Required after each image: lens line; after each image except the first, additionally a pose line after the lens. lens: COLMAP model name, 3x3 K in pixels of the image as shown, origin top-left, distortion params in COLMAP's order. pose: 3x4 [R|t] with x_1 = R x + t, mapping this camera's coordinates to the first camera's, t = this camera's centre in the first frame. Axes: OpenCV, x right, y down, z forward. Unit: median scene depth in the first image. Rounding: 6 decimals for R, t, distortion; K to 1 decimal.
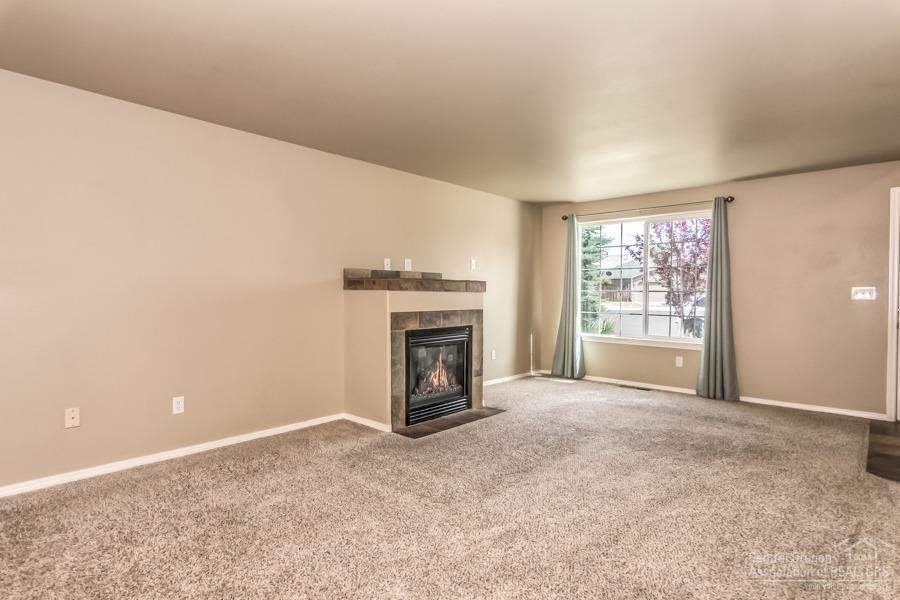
lens RADIAL K [[471.2, 0, 450.0], [0, 471.2, 300.0], [0, 0, 1]] dist [-0.000675, -0.000246]
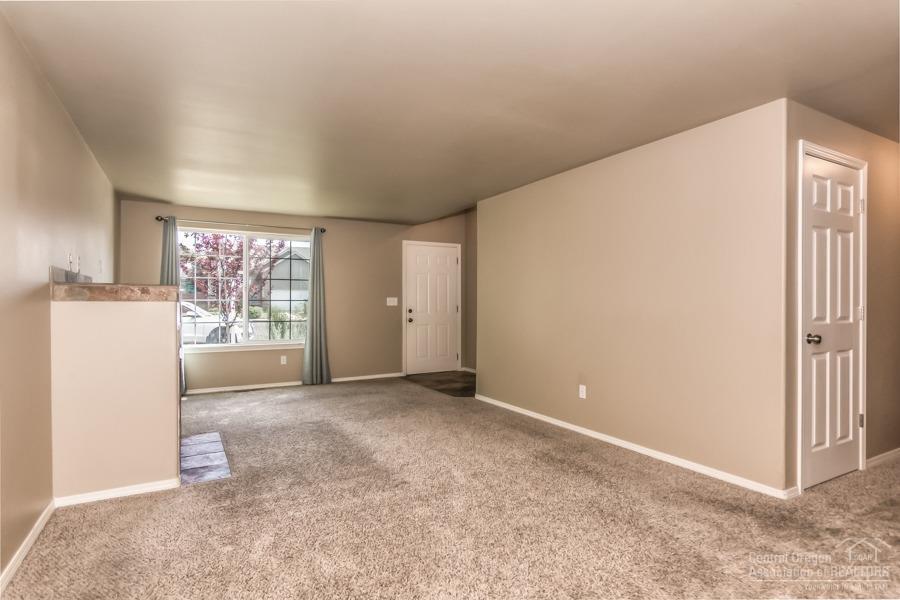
lens RADIAL K [[471.2, 0, 450.0], [0, 471.2, 300.0], [0, 0, 1]] dist [-0.000675, -0.000246]
pose [[0.307642, -0.003125, 0.951497, -0.541387], [0.018051, 0.999834, -0.002552, -0.009615], [-0.951331, 0.017961, 0.307647, 0.260091]]
